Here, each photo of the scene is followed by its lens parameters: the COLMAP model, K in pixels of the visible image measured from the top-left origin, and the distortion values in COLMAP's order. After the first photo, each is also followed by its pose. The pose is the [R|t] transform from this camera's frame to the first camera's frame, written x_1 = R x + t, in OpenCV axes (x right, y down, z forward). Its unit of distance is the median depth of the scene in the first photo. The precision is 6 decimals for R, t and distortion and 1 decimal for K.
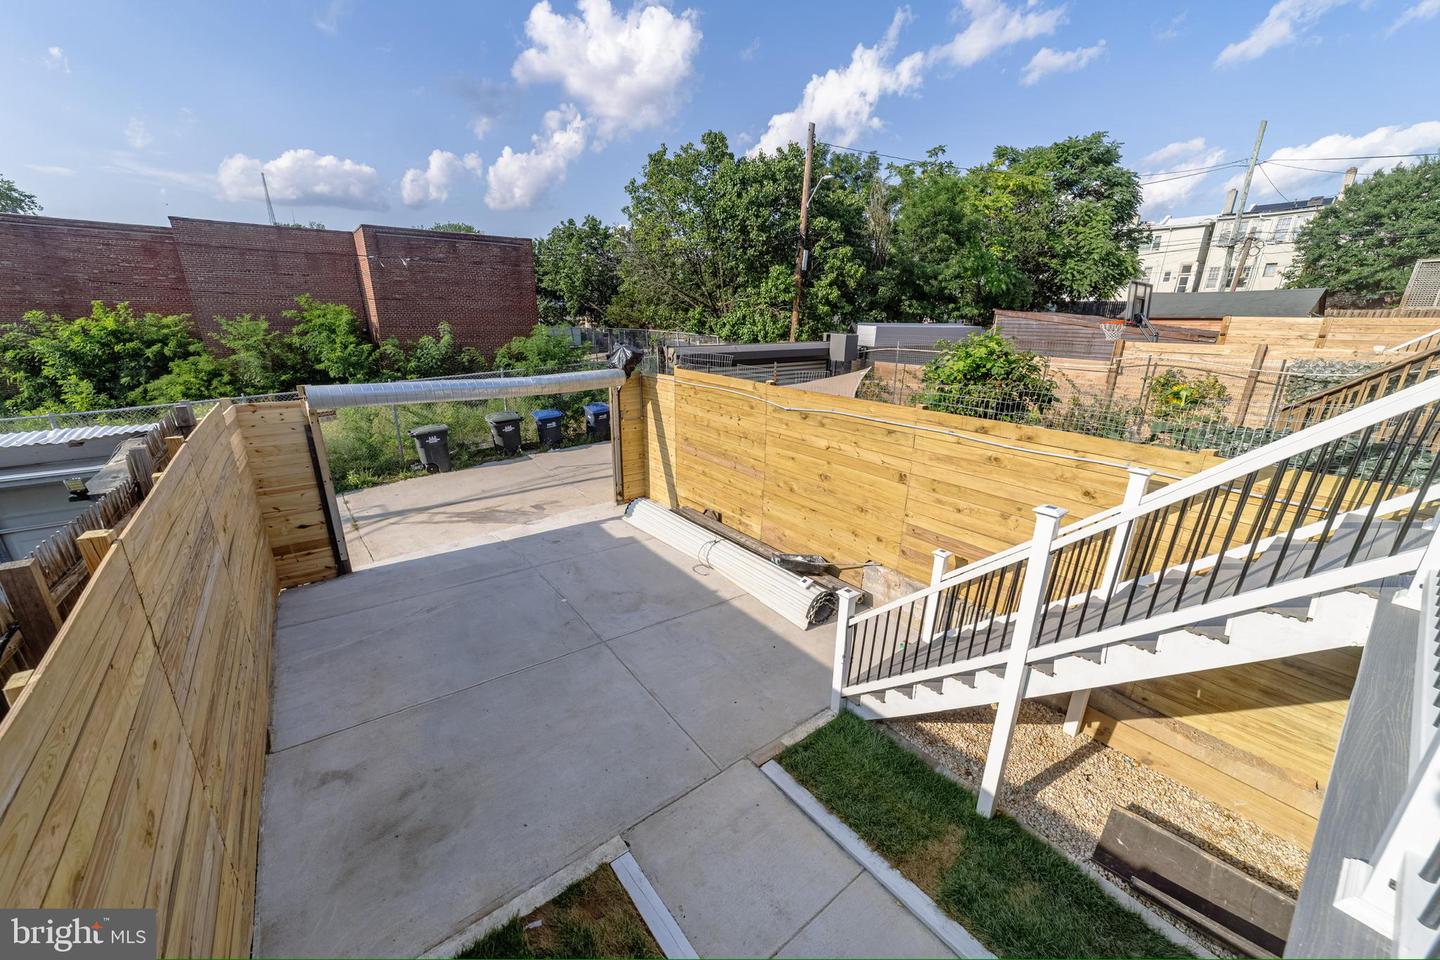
lens RADIAL K [[544.0, 0, 723.6], [0, 544.0, 478.3], [0, 0, 1]] dist [-0.008710, 0.004398]
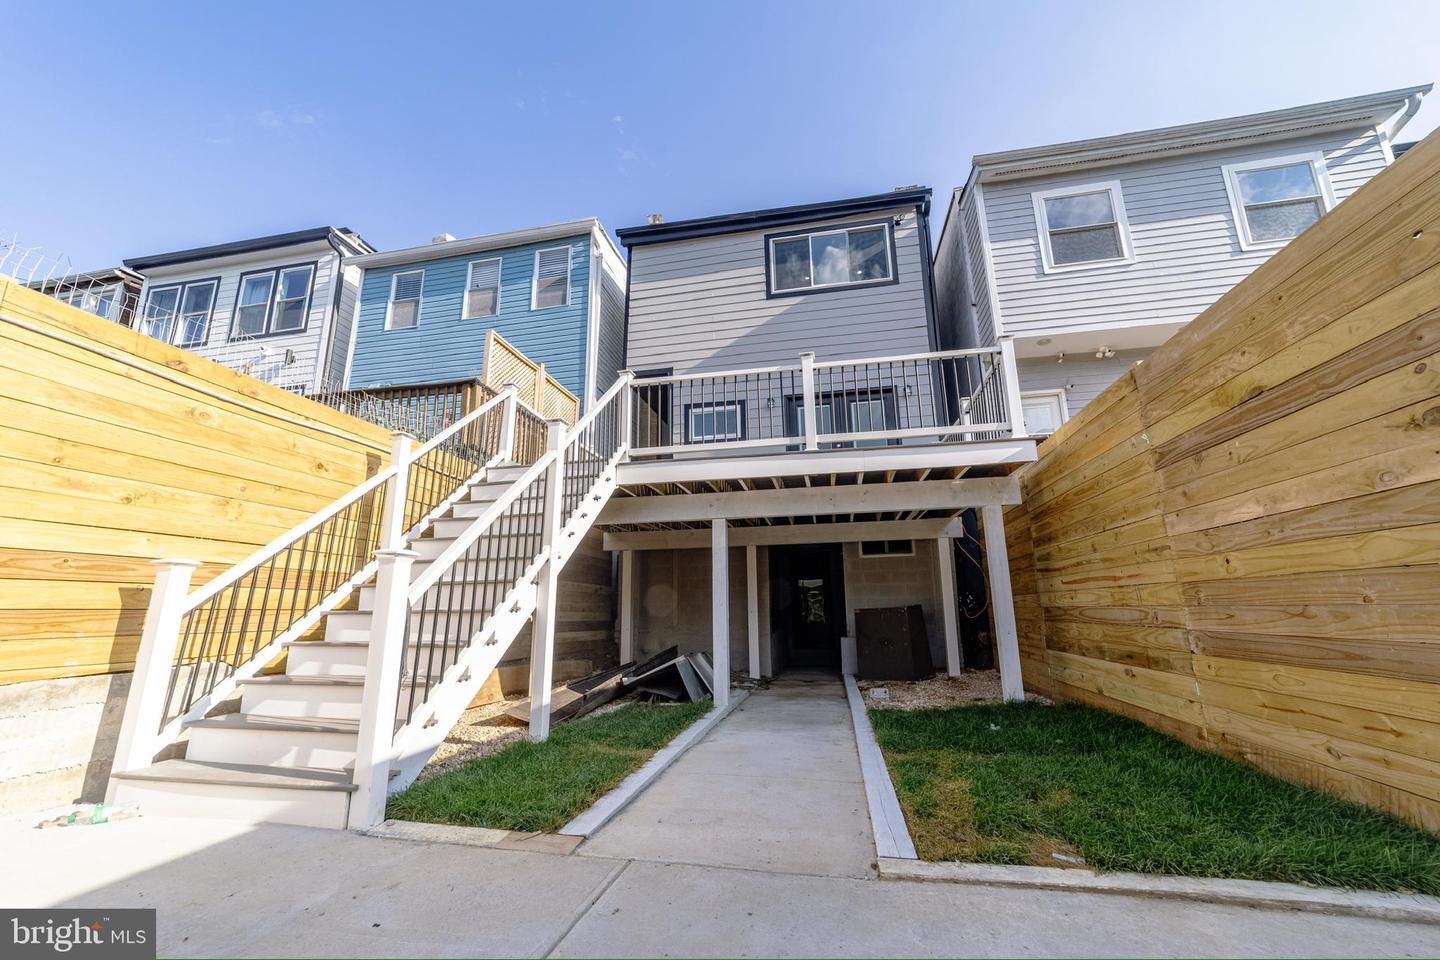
lens RADIAL K [[544.0, 0, 720.4], [0, 544.0, 483.7], [0, 0, 1]] dist [-0.008710, 0.004398]
pose [[-0.648150, 0.167646, 0.742830, -0.382238], [0.213815, 0.976290, -0.033772, 0.204452], [-0.730880, 0.136939, -0.668627, 1.001855]]
